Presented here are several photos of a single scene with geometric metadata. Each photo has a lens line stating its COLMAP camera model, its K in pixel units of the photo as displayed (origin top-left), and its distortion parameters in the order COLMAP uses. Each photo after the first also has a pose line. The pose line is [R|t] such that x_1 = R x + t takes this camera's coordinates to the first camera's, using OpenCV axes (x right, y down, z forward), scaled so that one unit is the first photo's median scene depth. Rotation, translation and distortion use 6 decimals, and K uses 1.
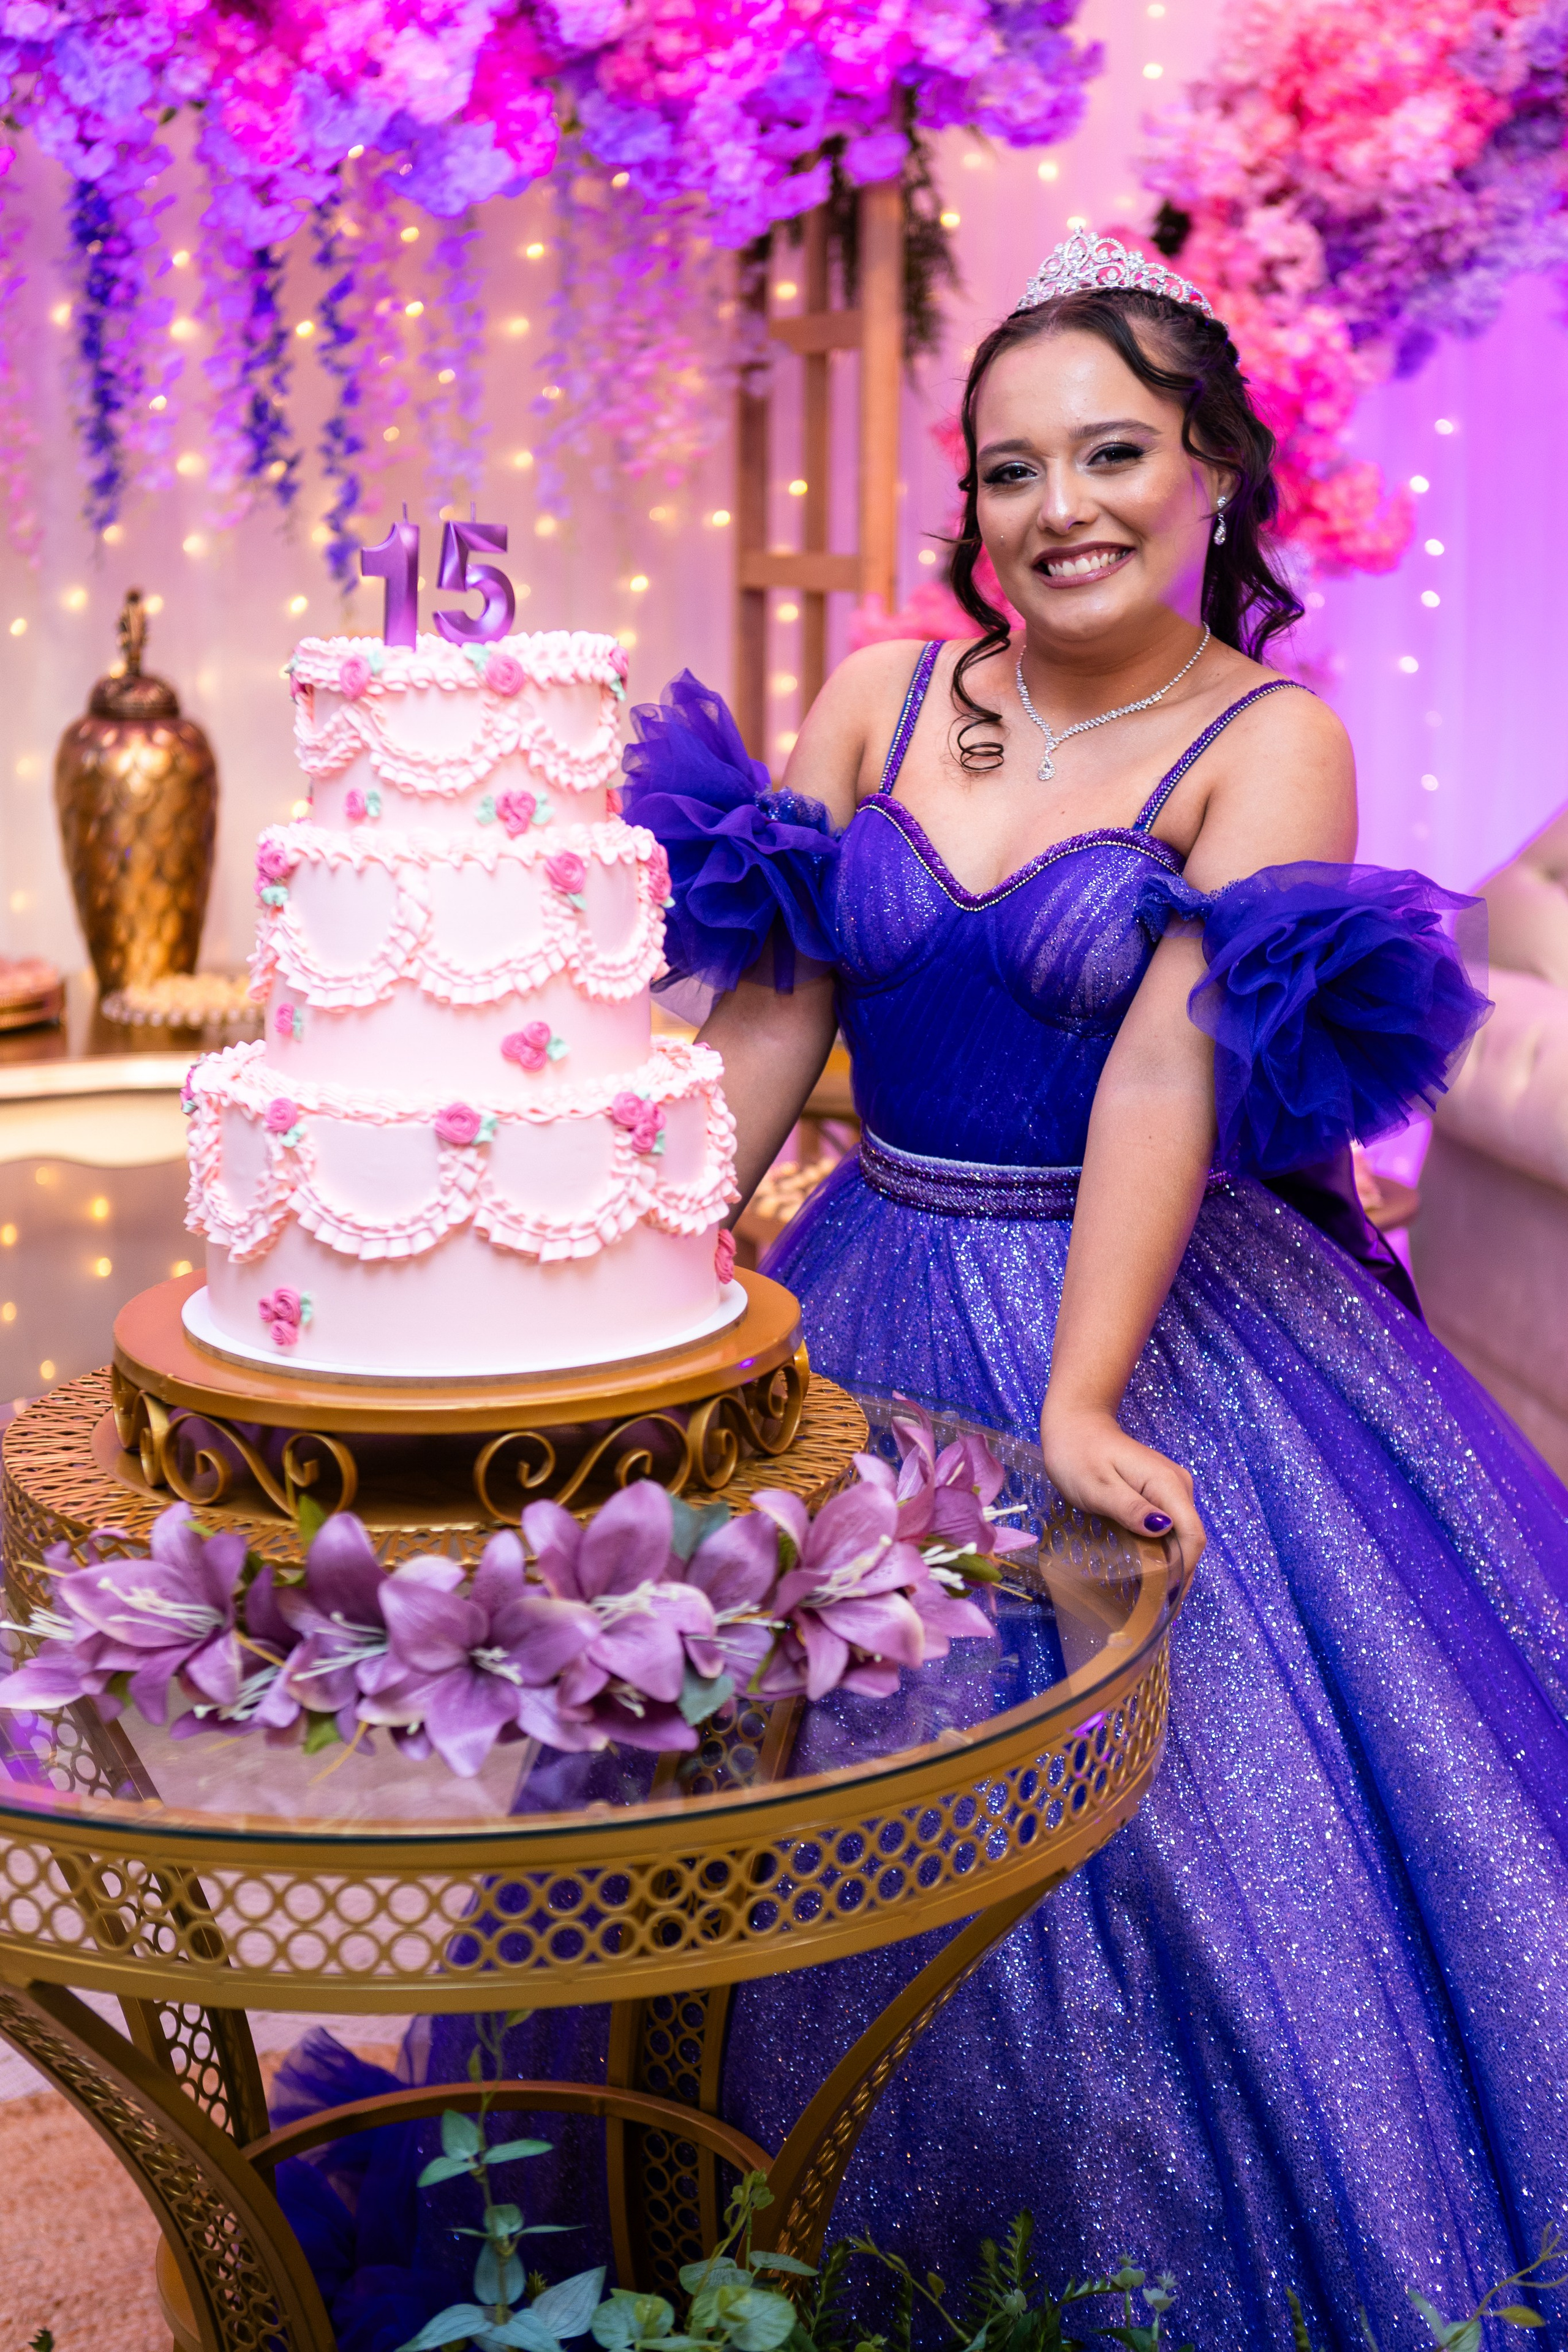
lens RADIAL K [[3268.1, 0, 780.5], [0, 3268.1, 1169.8], [0, 0, 1]] dist [-0.021454, 0.000000]
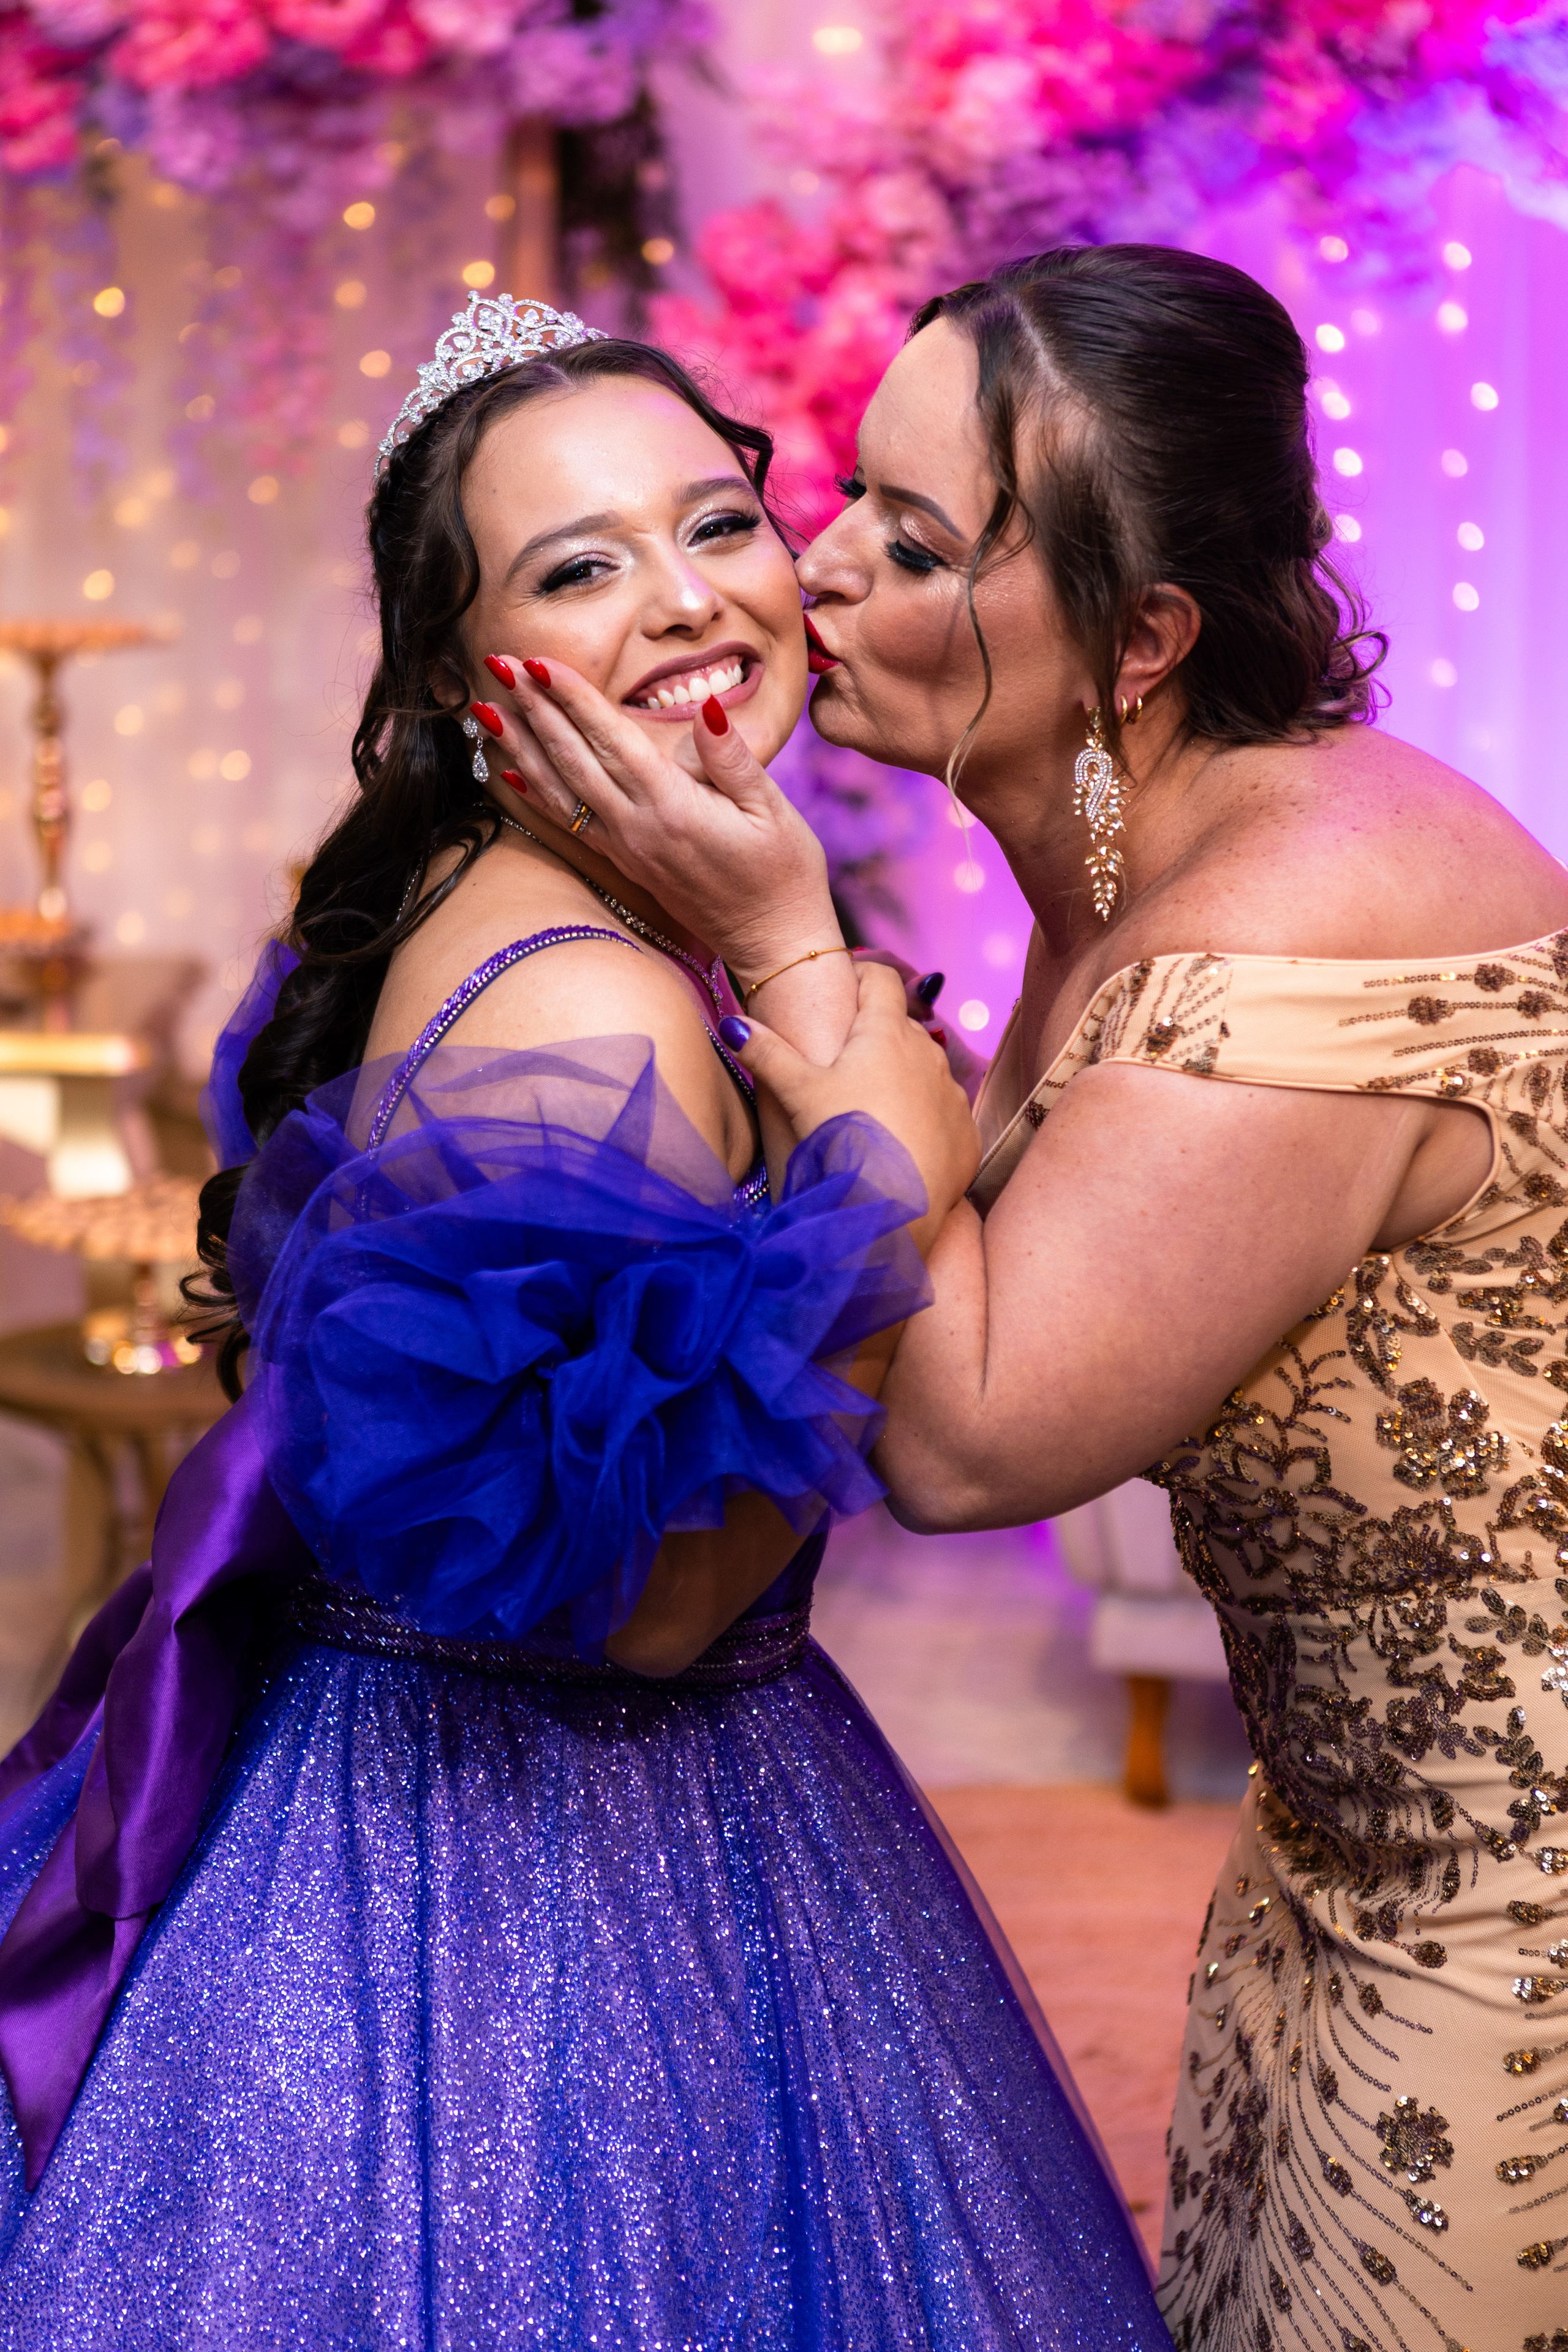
lens RADIAL K [[4009.4, 0, 703.9], [0, 4009.4, 1191.4], [0, 0, 1]] dist [-0.074323, 0.000000]
pose [[0.939295, 0.069833, -0.335928, 0.500826], [-0.073824, 0.997271, 0.000892, -0.011014], [0.335074, 0.023961, 0.941887, -0.056079]]
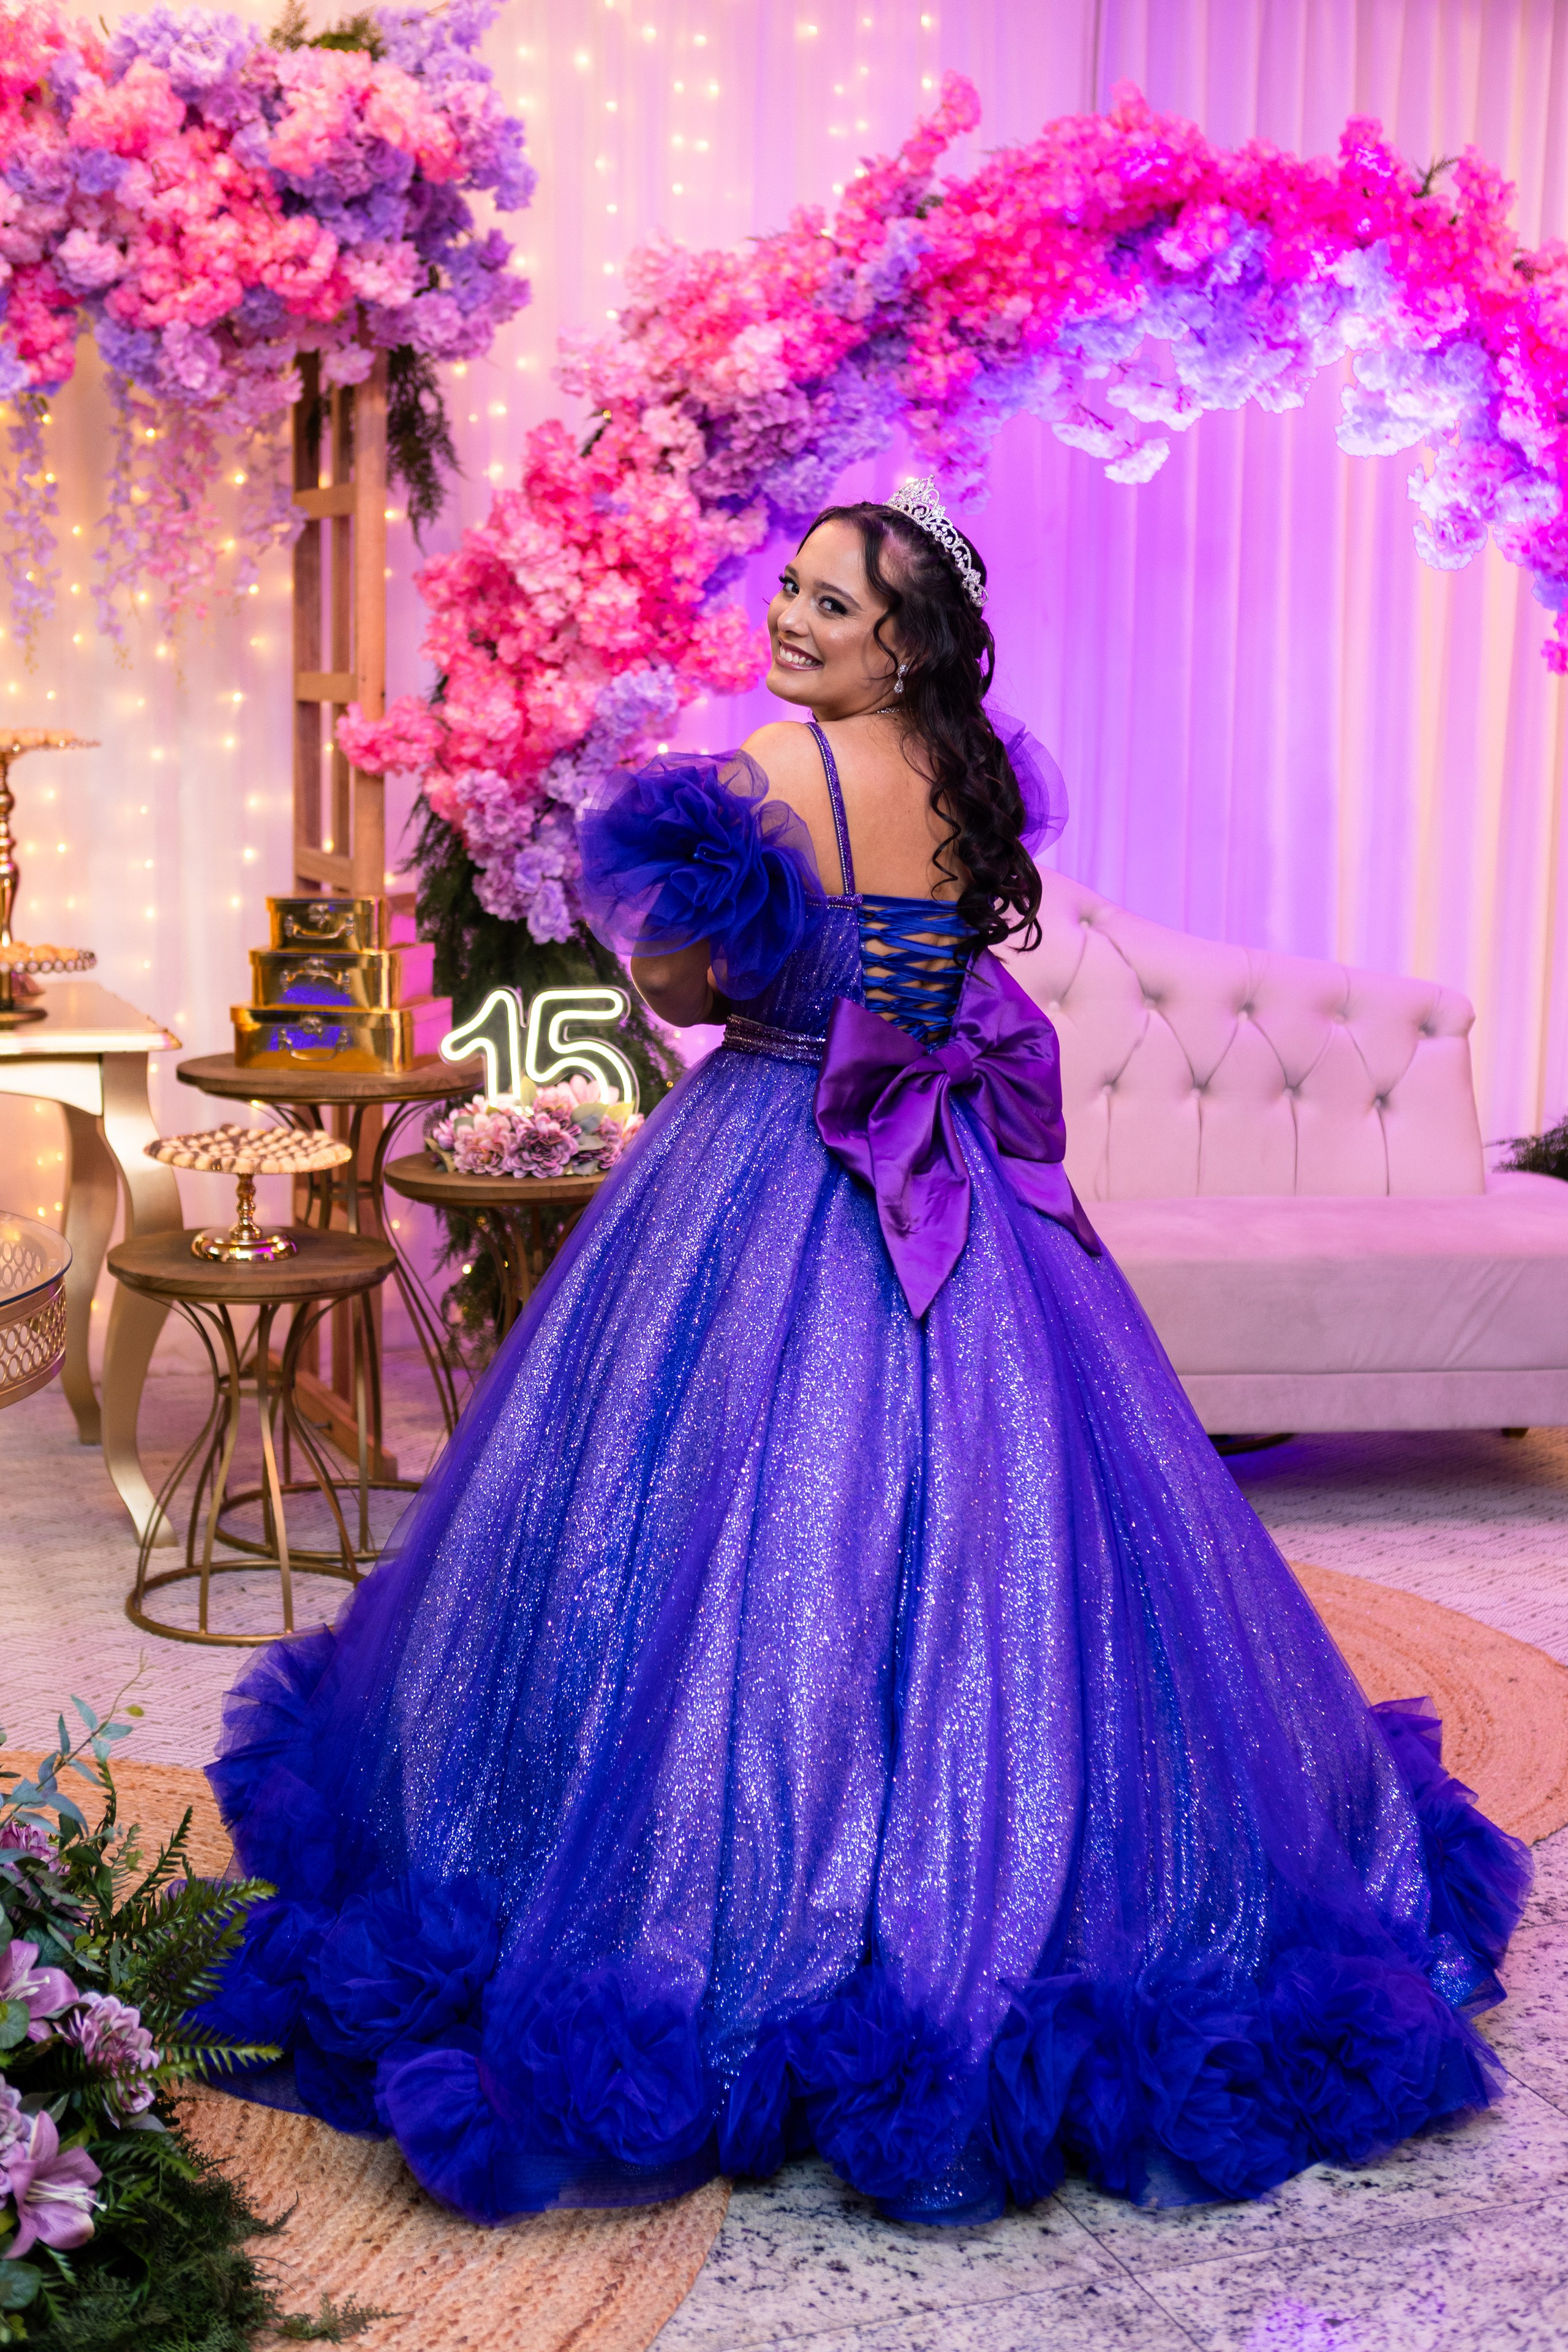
lens RADIAL K [[3154.1, 0, 756.8], [0, 3154.1, 1165.5], [0, 0, 1]] dist [-0.036285, 0.000000]
pose [[0.999658, 0.015714, -0.020915, 0.221829], [-0.016549, 0.999048, -0.040353, 0.053369], [0.020261, 0.040685, 0.998967, -0.228730]]
